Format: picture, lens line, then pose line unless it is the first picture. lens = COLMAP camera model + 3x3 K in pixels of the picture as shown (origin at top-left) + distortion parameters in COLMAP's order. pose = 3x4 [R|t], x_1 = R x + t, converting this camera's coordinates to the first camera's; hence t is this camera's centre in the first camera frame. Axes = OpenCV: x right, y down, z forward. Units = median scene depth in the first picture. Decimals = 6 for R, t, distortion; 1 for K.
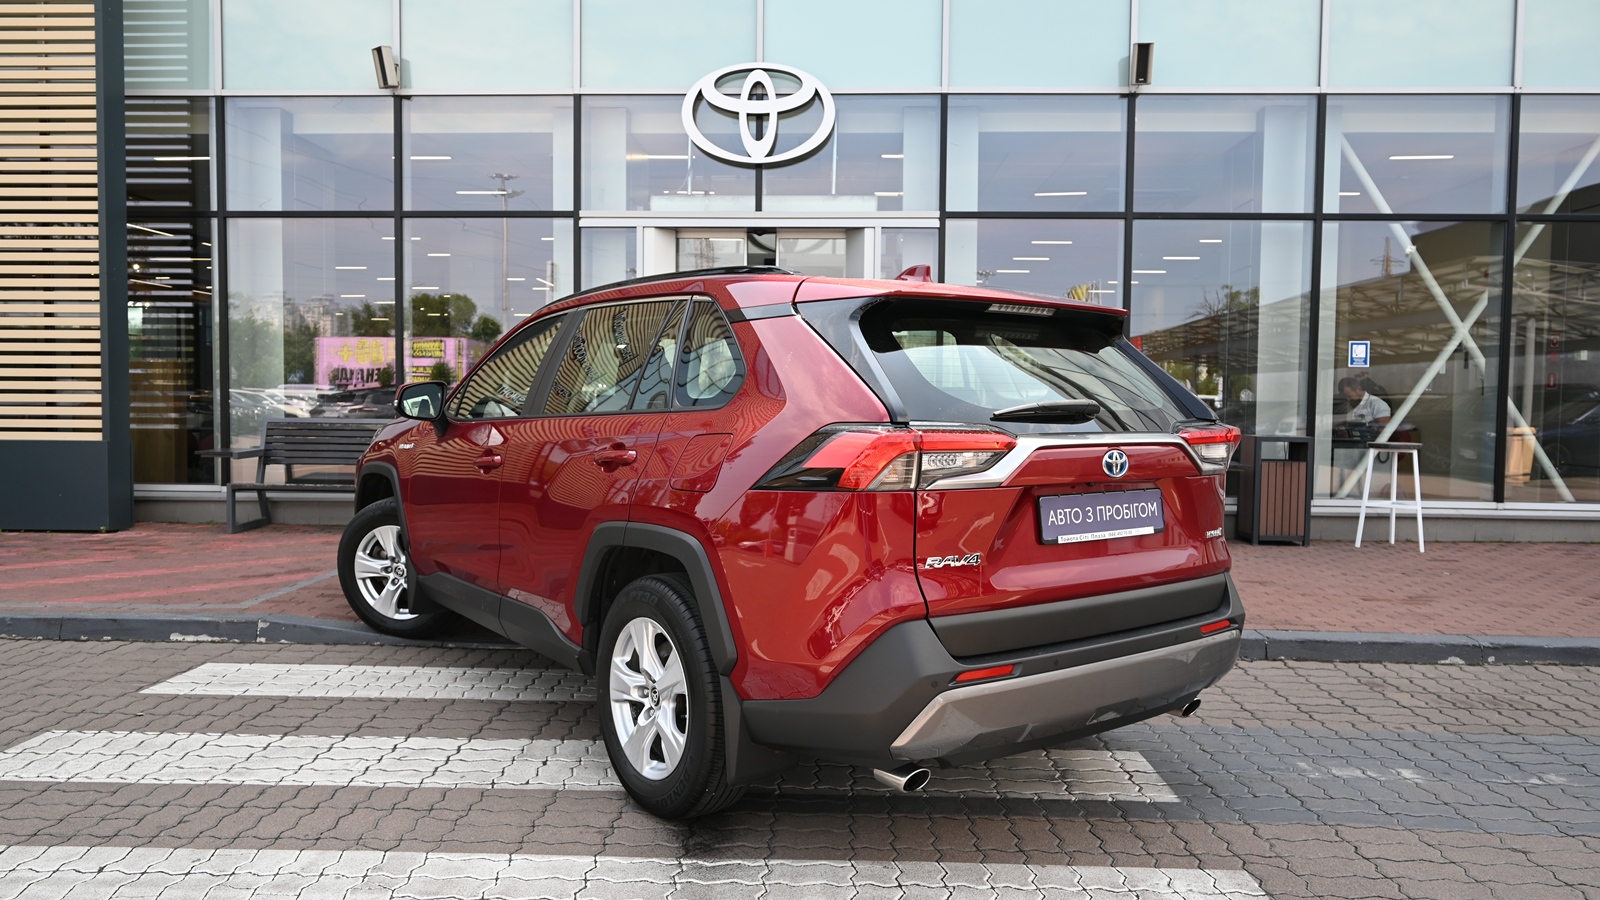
lens RADIAL K [[1116.1, 0, 793.4], [0, 1116.1, 444.5], [0, 0, 1]] dist [-0.001434, 0.010551]
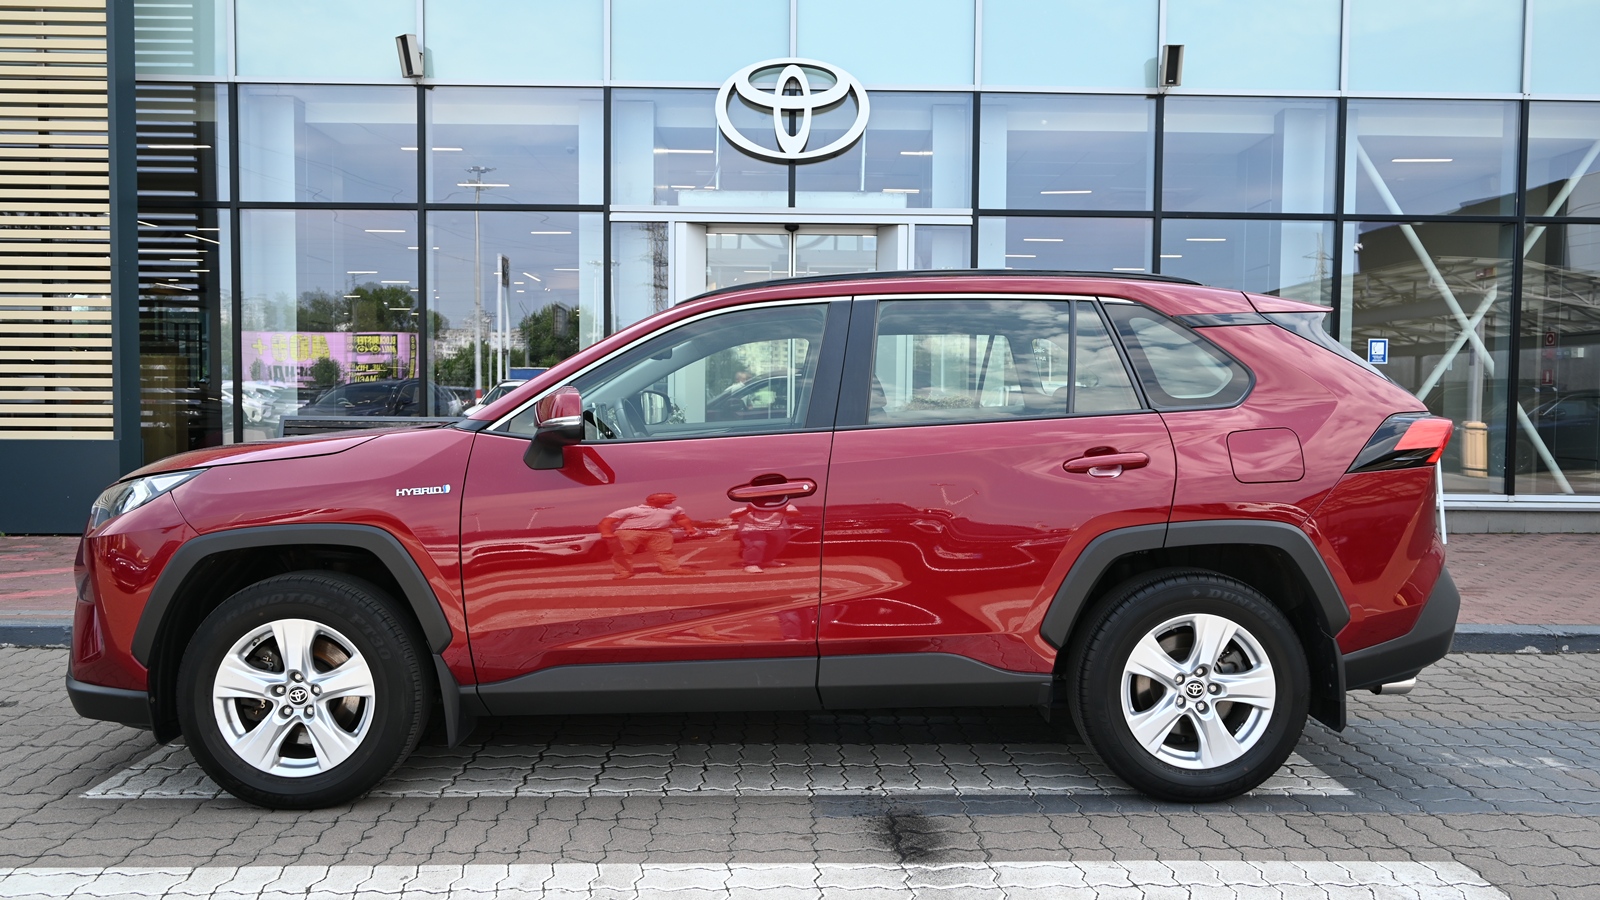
lens RADIAL K [[1116.1, 0, 803.2], [0, 1116.1, 439.3], [0, 0, 1]] dist [-0.001434, 0.010551]
pose [[0.998221, -0.003175, 0.059538, -0.082506], [0.003217, 0.999995, -0.000601, -0.001340], [-0.059536, 0.000791, 0.998226, 0.006488]]
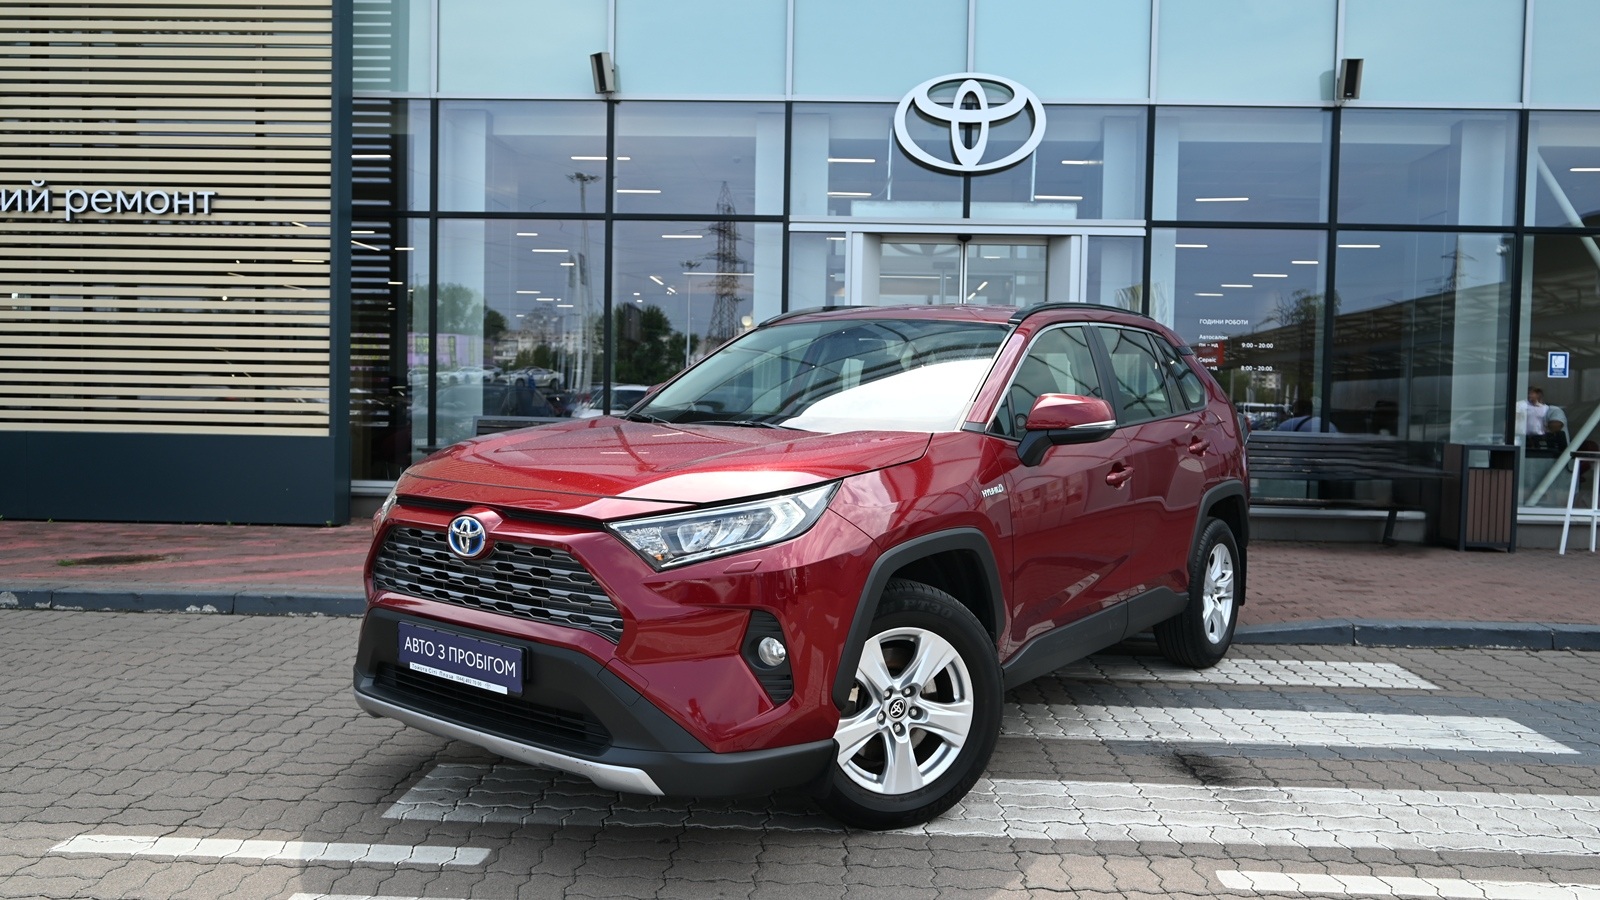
lens RADIAL K [[1206.5, 0, 805.1], [0, 1206.5, 443.6], [0, 0, 1]] dist [-0.002030, 0.006891]
pose [[0.999937, 0.011192, 0.000095, -0.179556], [-0.011191, 0.999910, -0.007339, 0.006301], [-0.000177, 0.007338, 0.999973, -0.099600]]
